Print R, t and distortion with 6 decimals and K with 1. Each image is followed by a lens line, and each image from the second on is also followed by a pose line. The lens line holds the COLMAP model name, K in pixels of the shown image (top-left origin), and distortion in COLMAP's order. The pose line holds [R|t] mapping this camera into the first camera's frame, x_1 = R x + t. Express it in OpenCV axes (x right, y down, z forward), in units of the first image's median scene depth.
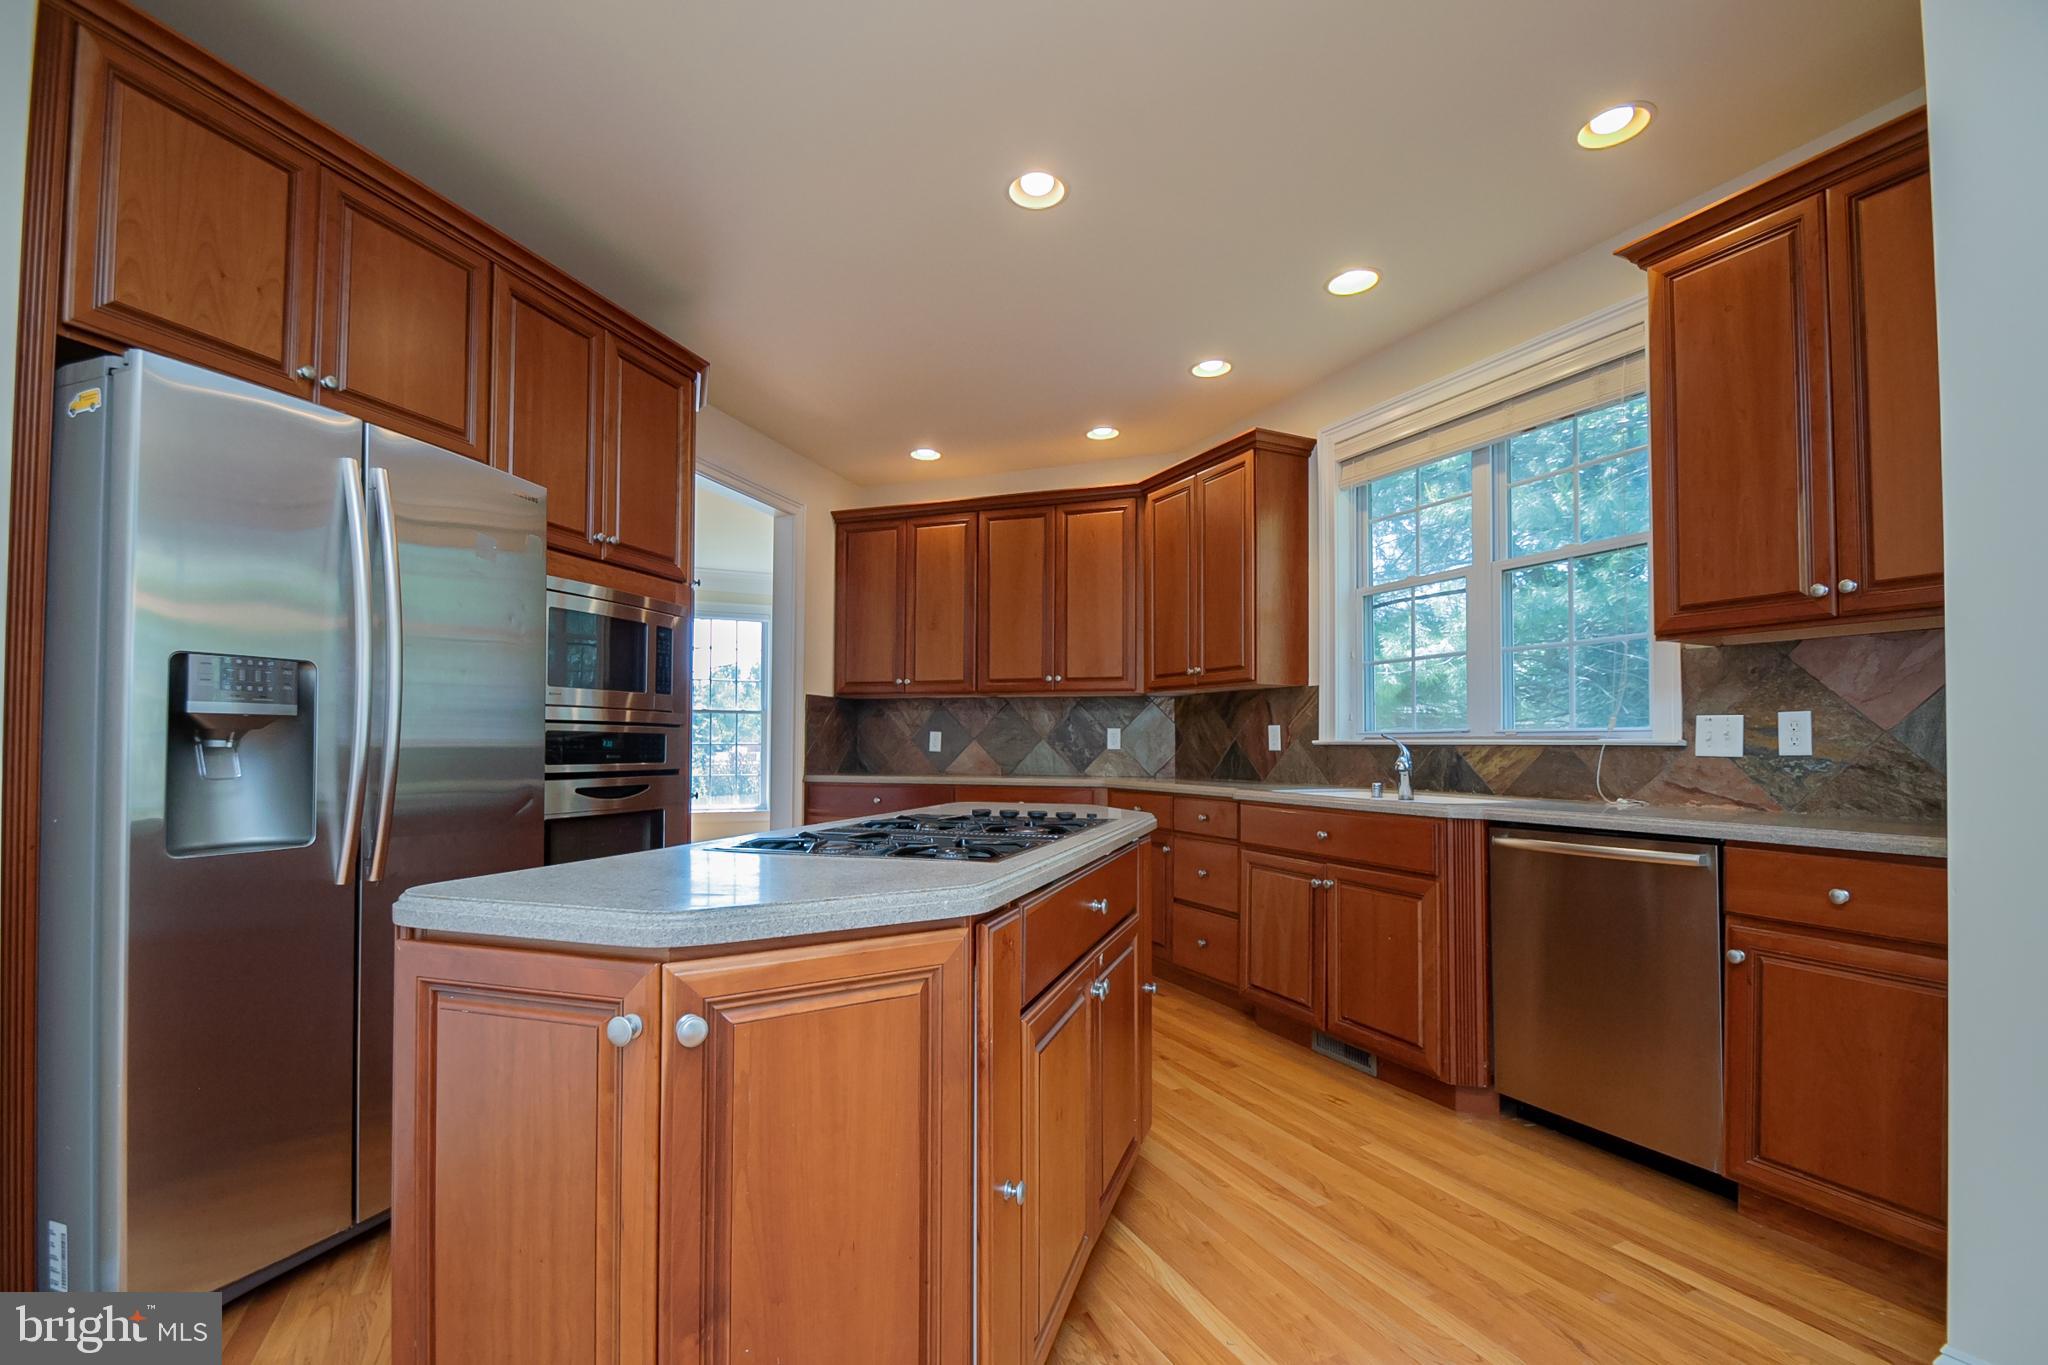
lens RADIAL K [[902.9, 0, 1001.3], [0, 902.9, 714.9], [0, 0, 1]] dist [-0.003400, -0.002926]
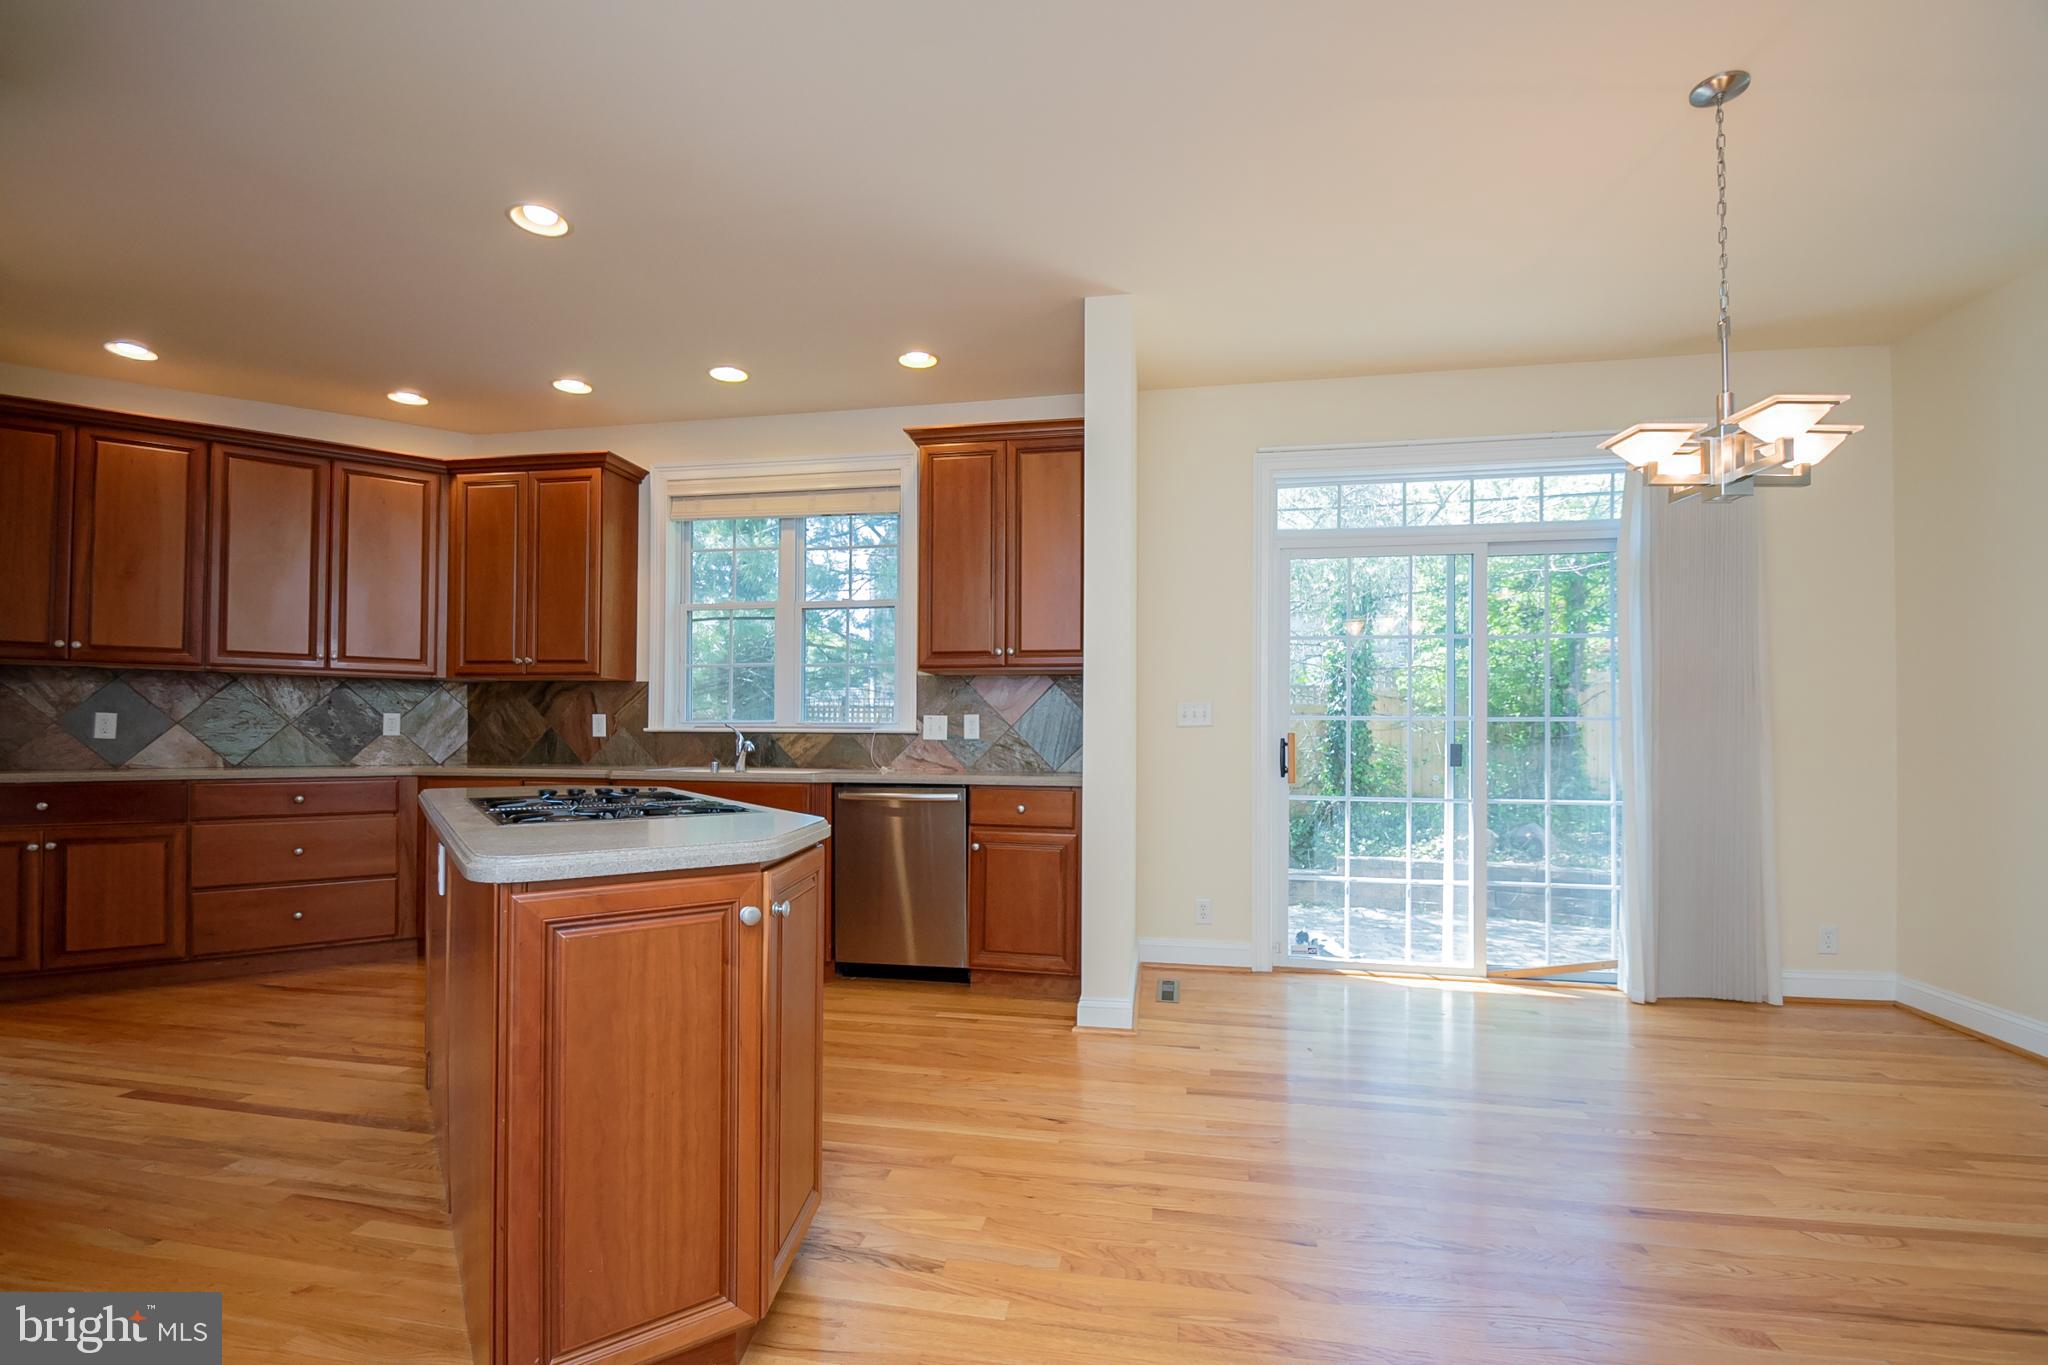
lens RADIAL K [[902.9, 0, 1007.9], [0, 902.9, 697.9], [0, 0, 1]] dist [-0.003400, -0.002926]
pose [[0.574193, 0.032667, 0.818068, -0.350766], [-0.030075, 0.999371, -0.018797, -0.003117], [-0.818168, -0.013811, 0.574814, -0.063358]]
